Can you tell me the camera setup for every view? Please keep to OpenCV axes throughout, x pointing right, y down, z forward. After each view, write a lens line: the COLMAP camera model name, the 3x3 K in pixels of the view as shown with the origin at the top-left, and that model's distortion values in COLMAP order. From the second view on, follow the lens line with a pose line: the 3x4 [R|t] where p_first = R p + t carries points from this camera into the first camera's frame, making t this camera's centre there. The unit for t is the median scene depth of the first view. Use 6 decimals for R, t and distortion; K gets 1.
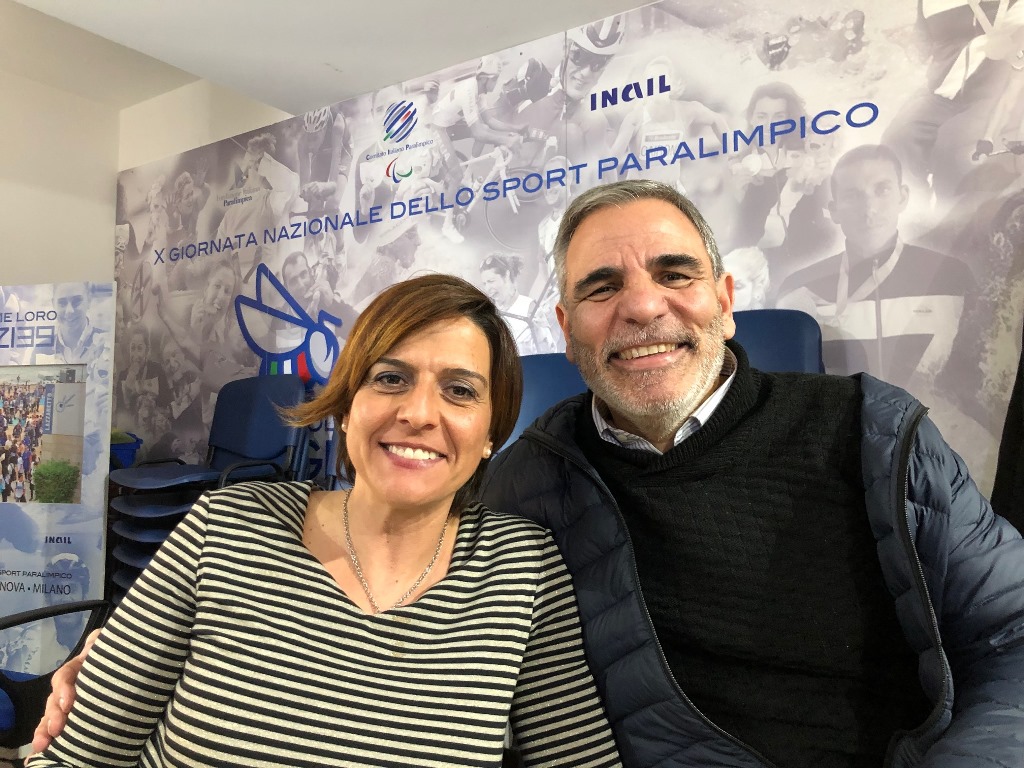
lens RADIAL K [[817.7, 0, 507.9], [0, 817.7, 386.2], [0, 0, 1]] dist [0.002355, 0.010531]
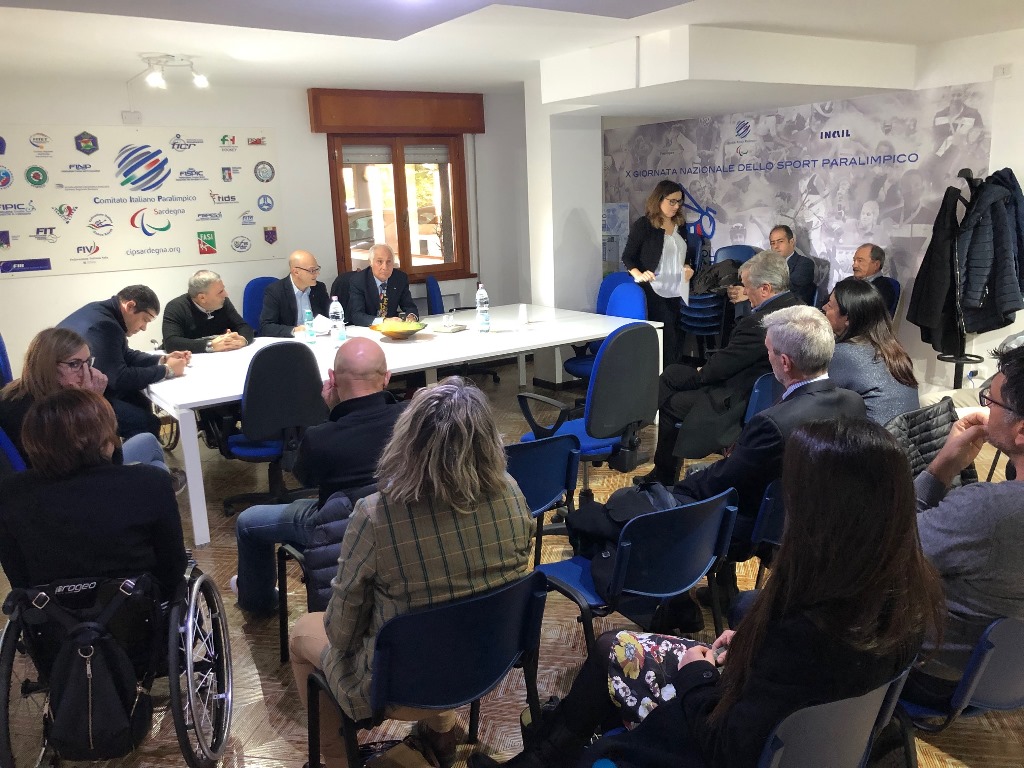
lens RADIAL K [[817.7, 0, 512.6], [0, 817.7, 374.4], [0, 0, 1]] dist [0.002355, 0.010531]
pose [[0.932946, 0.038620, -0.357940, 0.144267], [0.065900, 0.959112, 0.275247, -0.387919], [0.353934, -0.280379, 0.892254, -1.815298]]
